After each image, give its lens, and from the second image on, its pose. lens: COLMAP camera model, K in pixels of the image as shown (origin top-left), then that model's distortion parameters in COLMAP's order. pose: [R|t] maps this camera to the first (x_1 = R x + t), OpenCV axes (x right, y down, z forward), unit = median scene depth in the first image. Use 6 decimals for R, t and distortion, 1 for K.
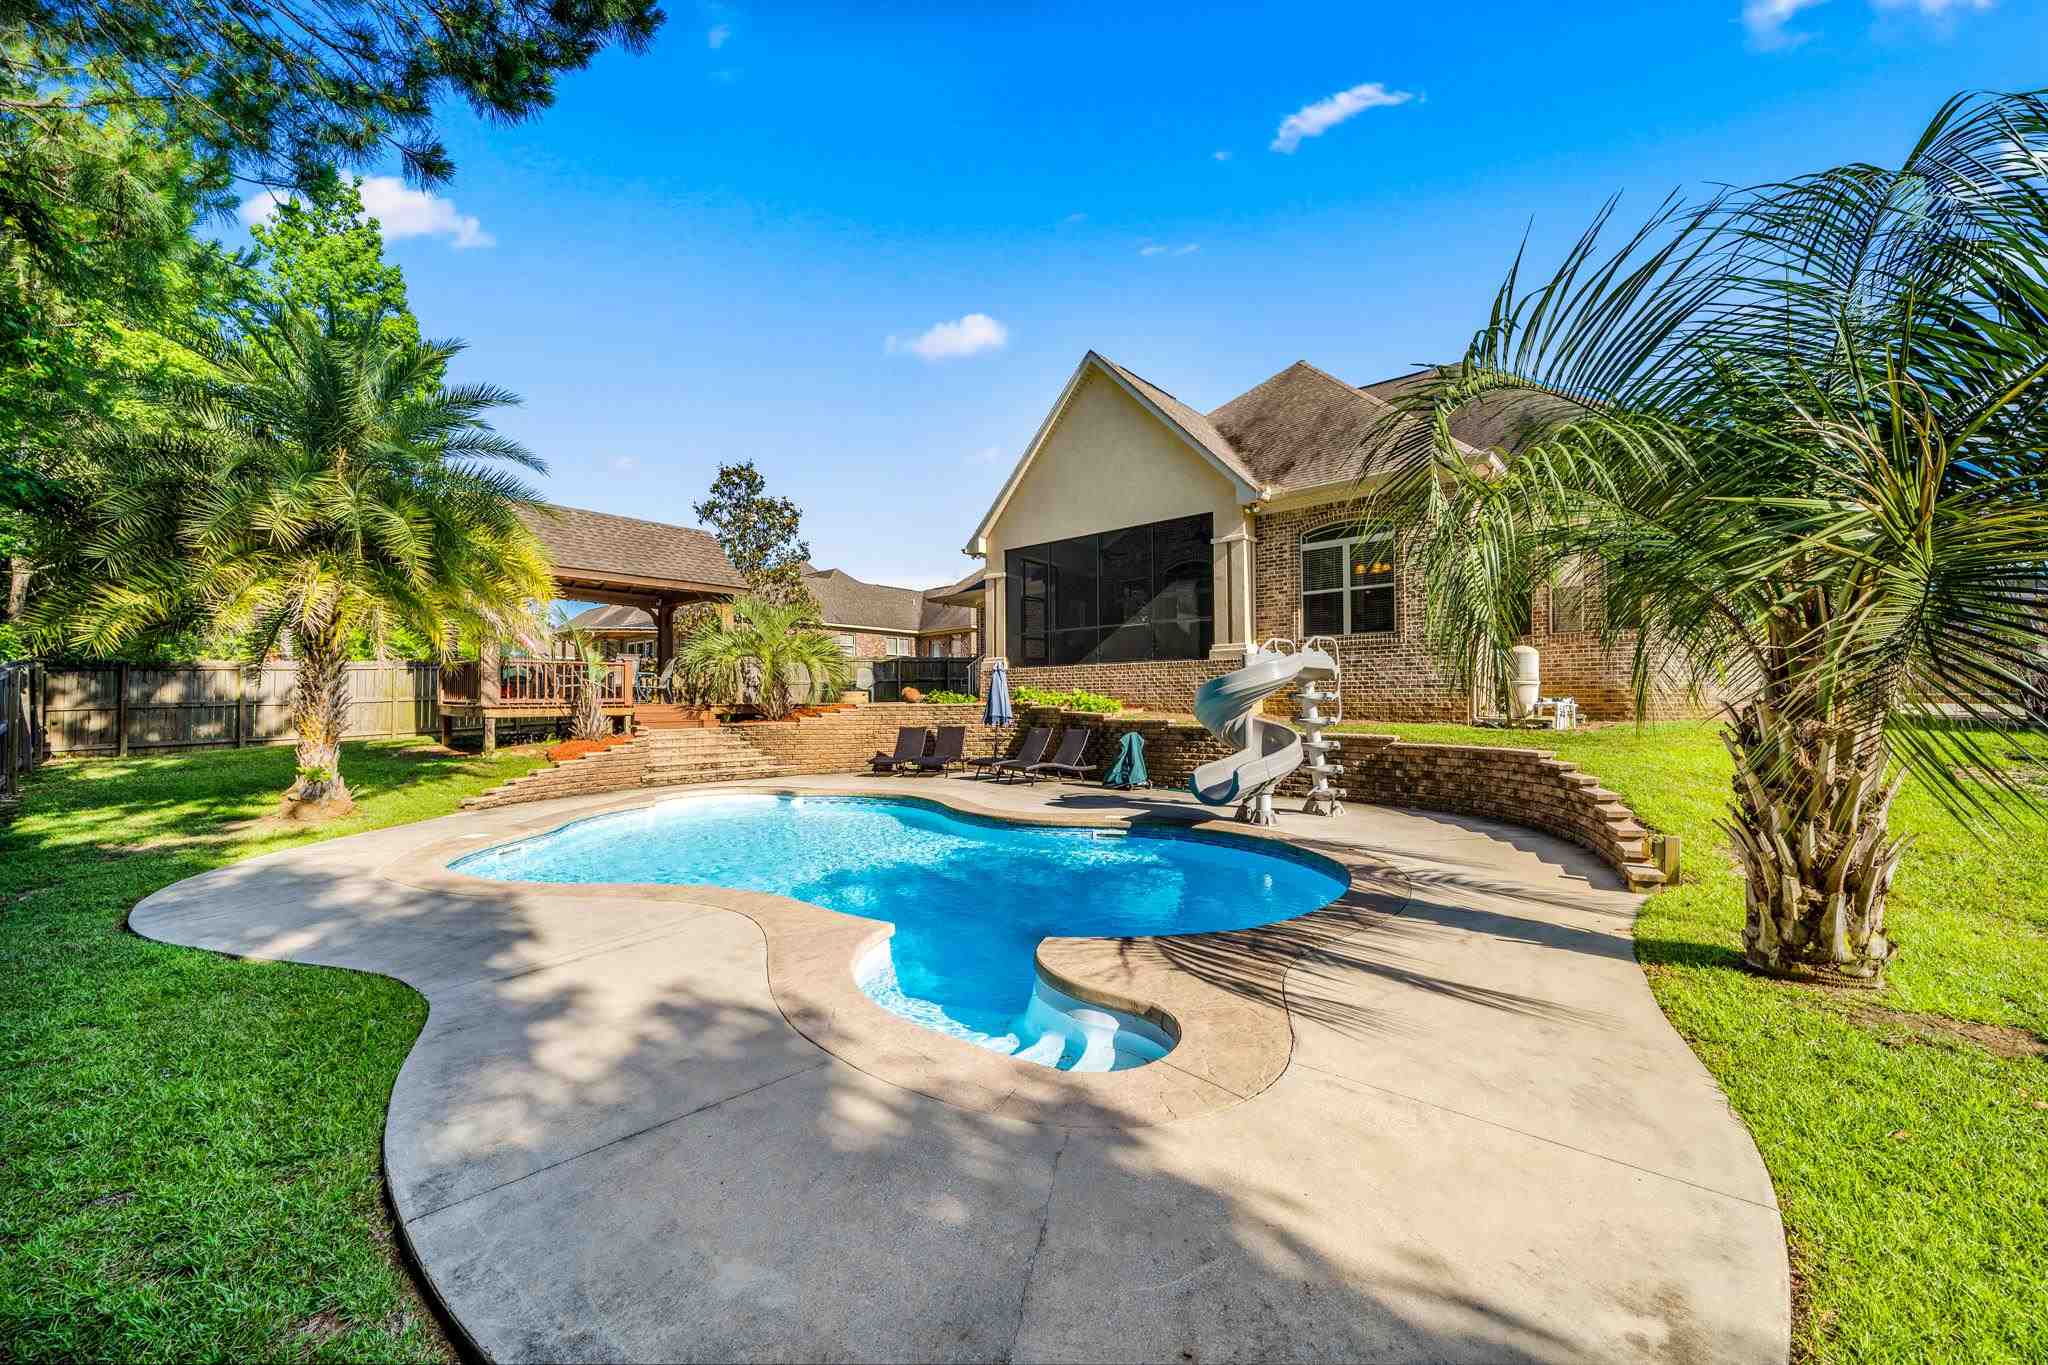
lens RADIAL K [[774.0, 0, 1026.0], [0, 774.0, 691.3], [0, 0, 1]] dist [0.002428, -0.000005]
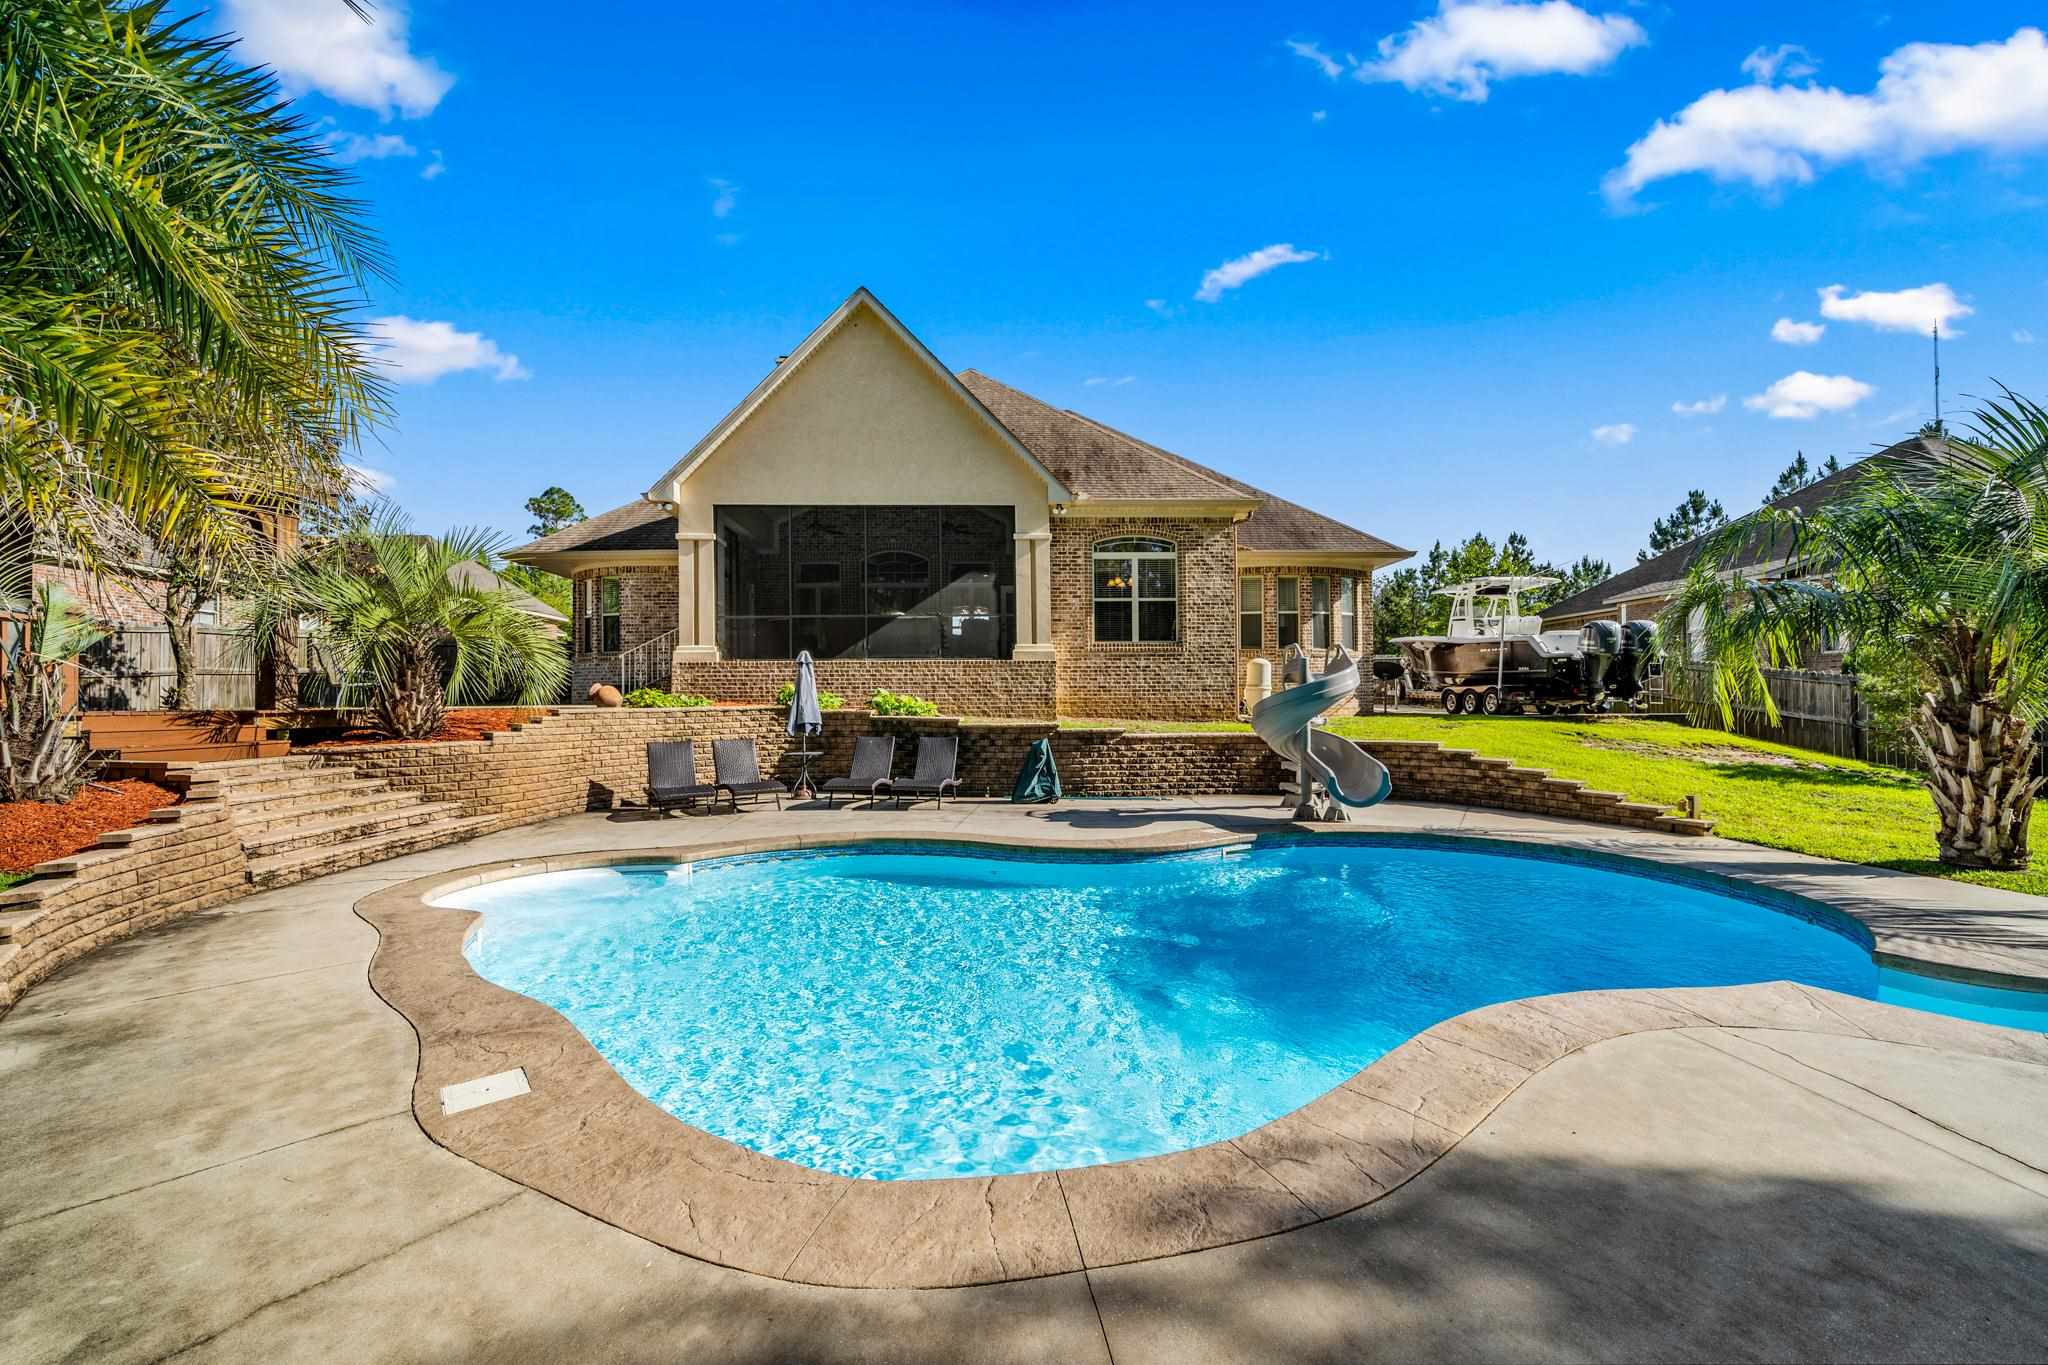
lens RADIAL K [[774.0, 0, 1024.1], [0, 774.0, 689.4], [0, 0, 1]] dist [0.002428, -0.000005]
pose [[0.721614, 0.011974, 0.692193, -0.422832], [-0.007408, 0.999927, -0.009574, 0.004522], [-0.692256, 0.001782, 0.721649, 0.314343]]
